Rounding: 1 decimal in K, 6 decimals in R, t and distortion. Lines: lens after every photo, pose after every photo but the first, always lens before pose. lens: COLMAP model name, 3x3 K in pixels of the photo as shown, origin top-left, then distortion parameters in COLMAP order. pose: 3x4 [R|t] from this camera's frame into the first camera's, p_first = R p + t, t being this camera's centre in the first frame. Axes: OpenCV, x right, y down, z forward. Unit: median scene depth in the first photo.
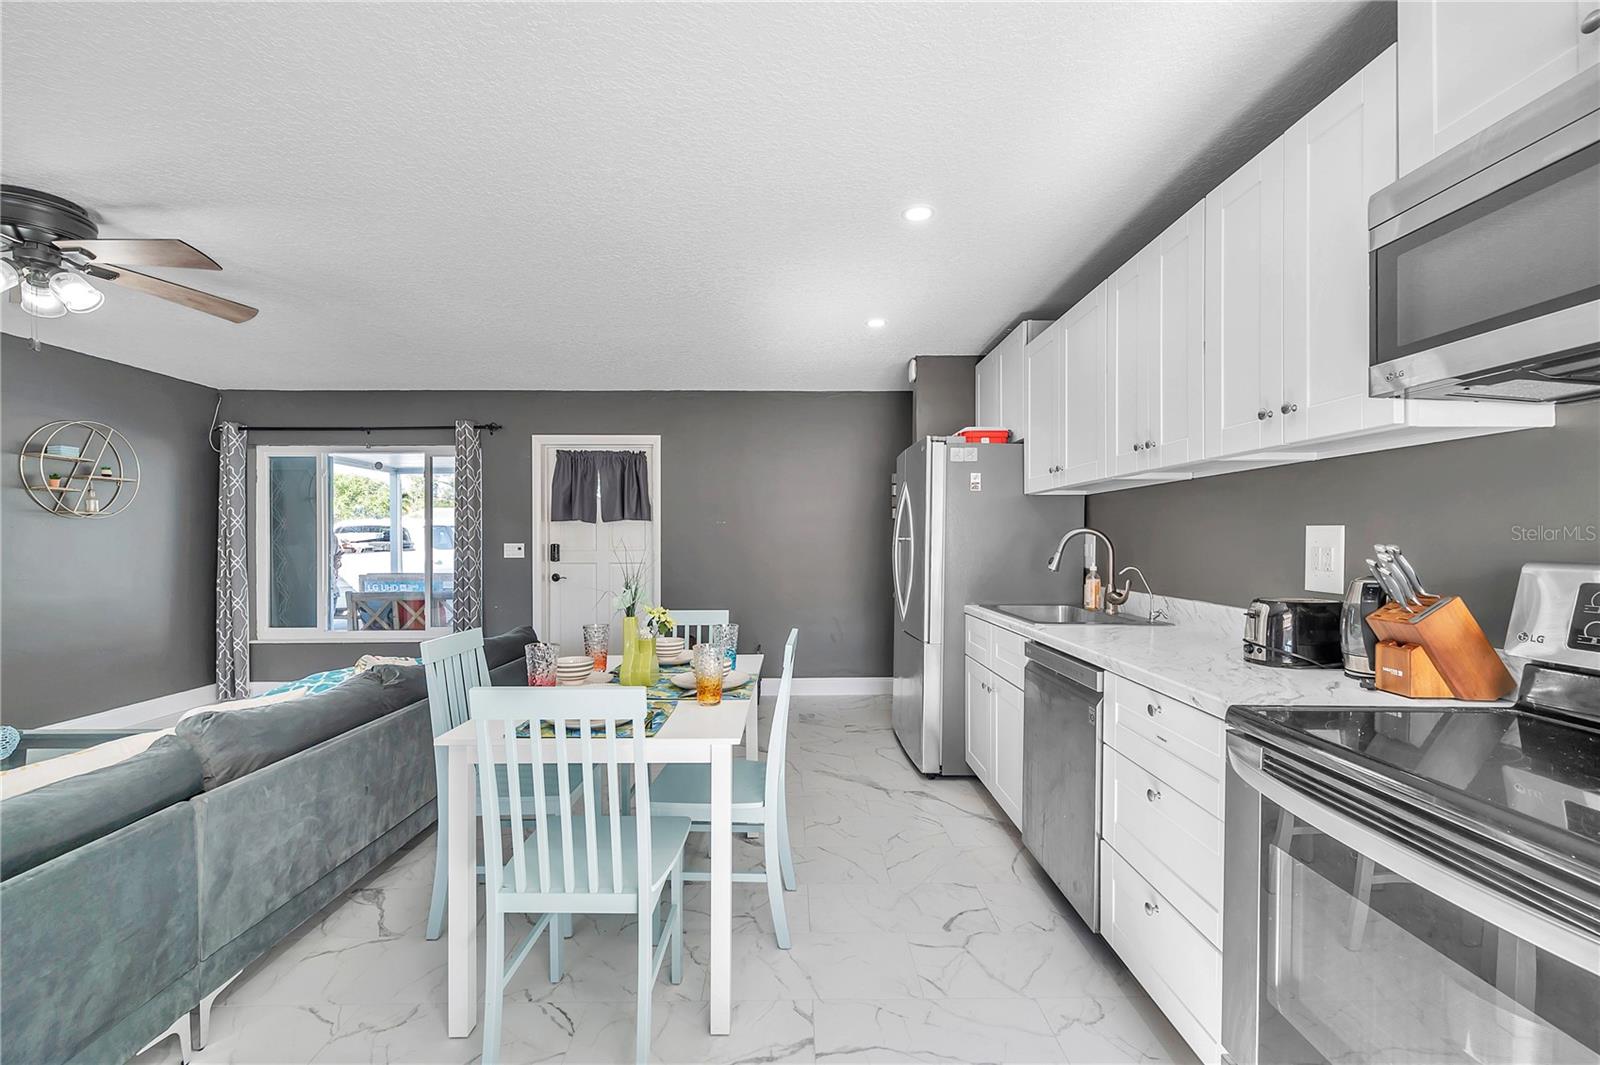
lens RADIAL K [[673.8, 0, 794.5], [0, 673.8, 541.2], [0, 0, 1]] dist [0.003807, 0.000519]
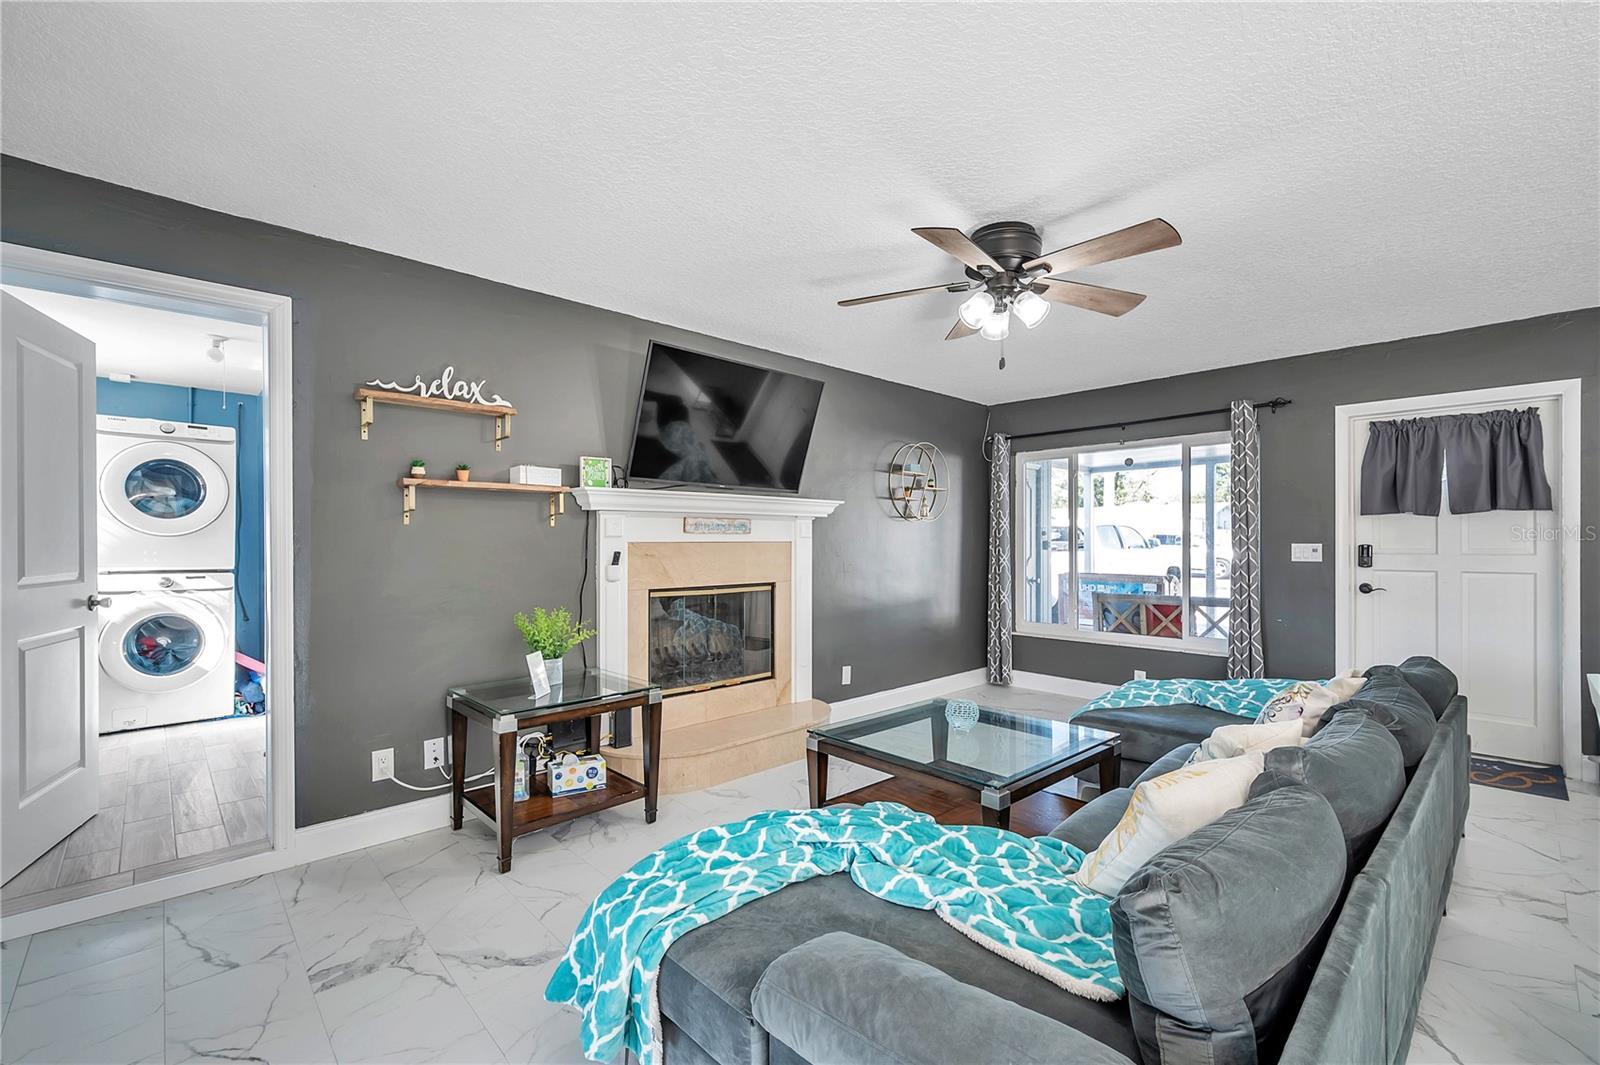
lens RADIAL K [[673.8, 0, 792.3], [0, 673.8, 537.3], [0, 0, 1]] dist [0.003807, 0.000519]
pose [[0.684651, -0.003695, -0.728862, -0.251865], [-0.001640, 0.999977, -0.006610, 0.002090], [0.728870, 0.005721, 0.684629, -0.004311]]
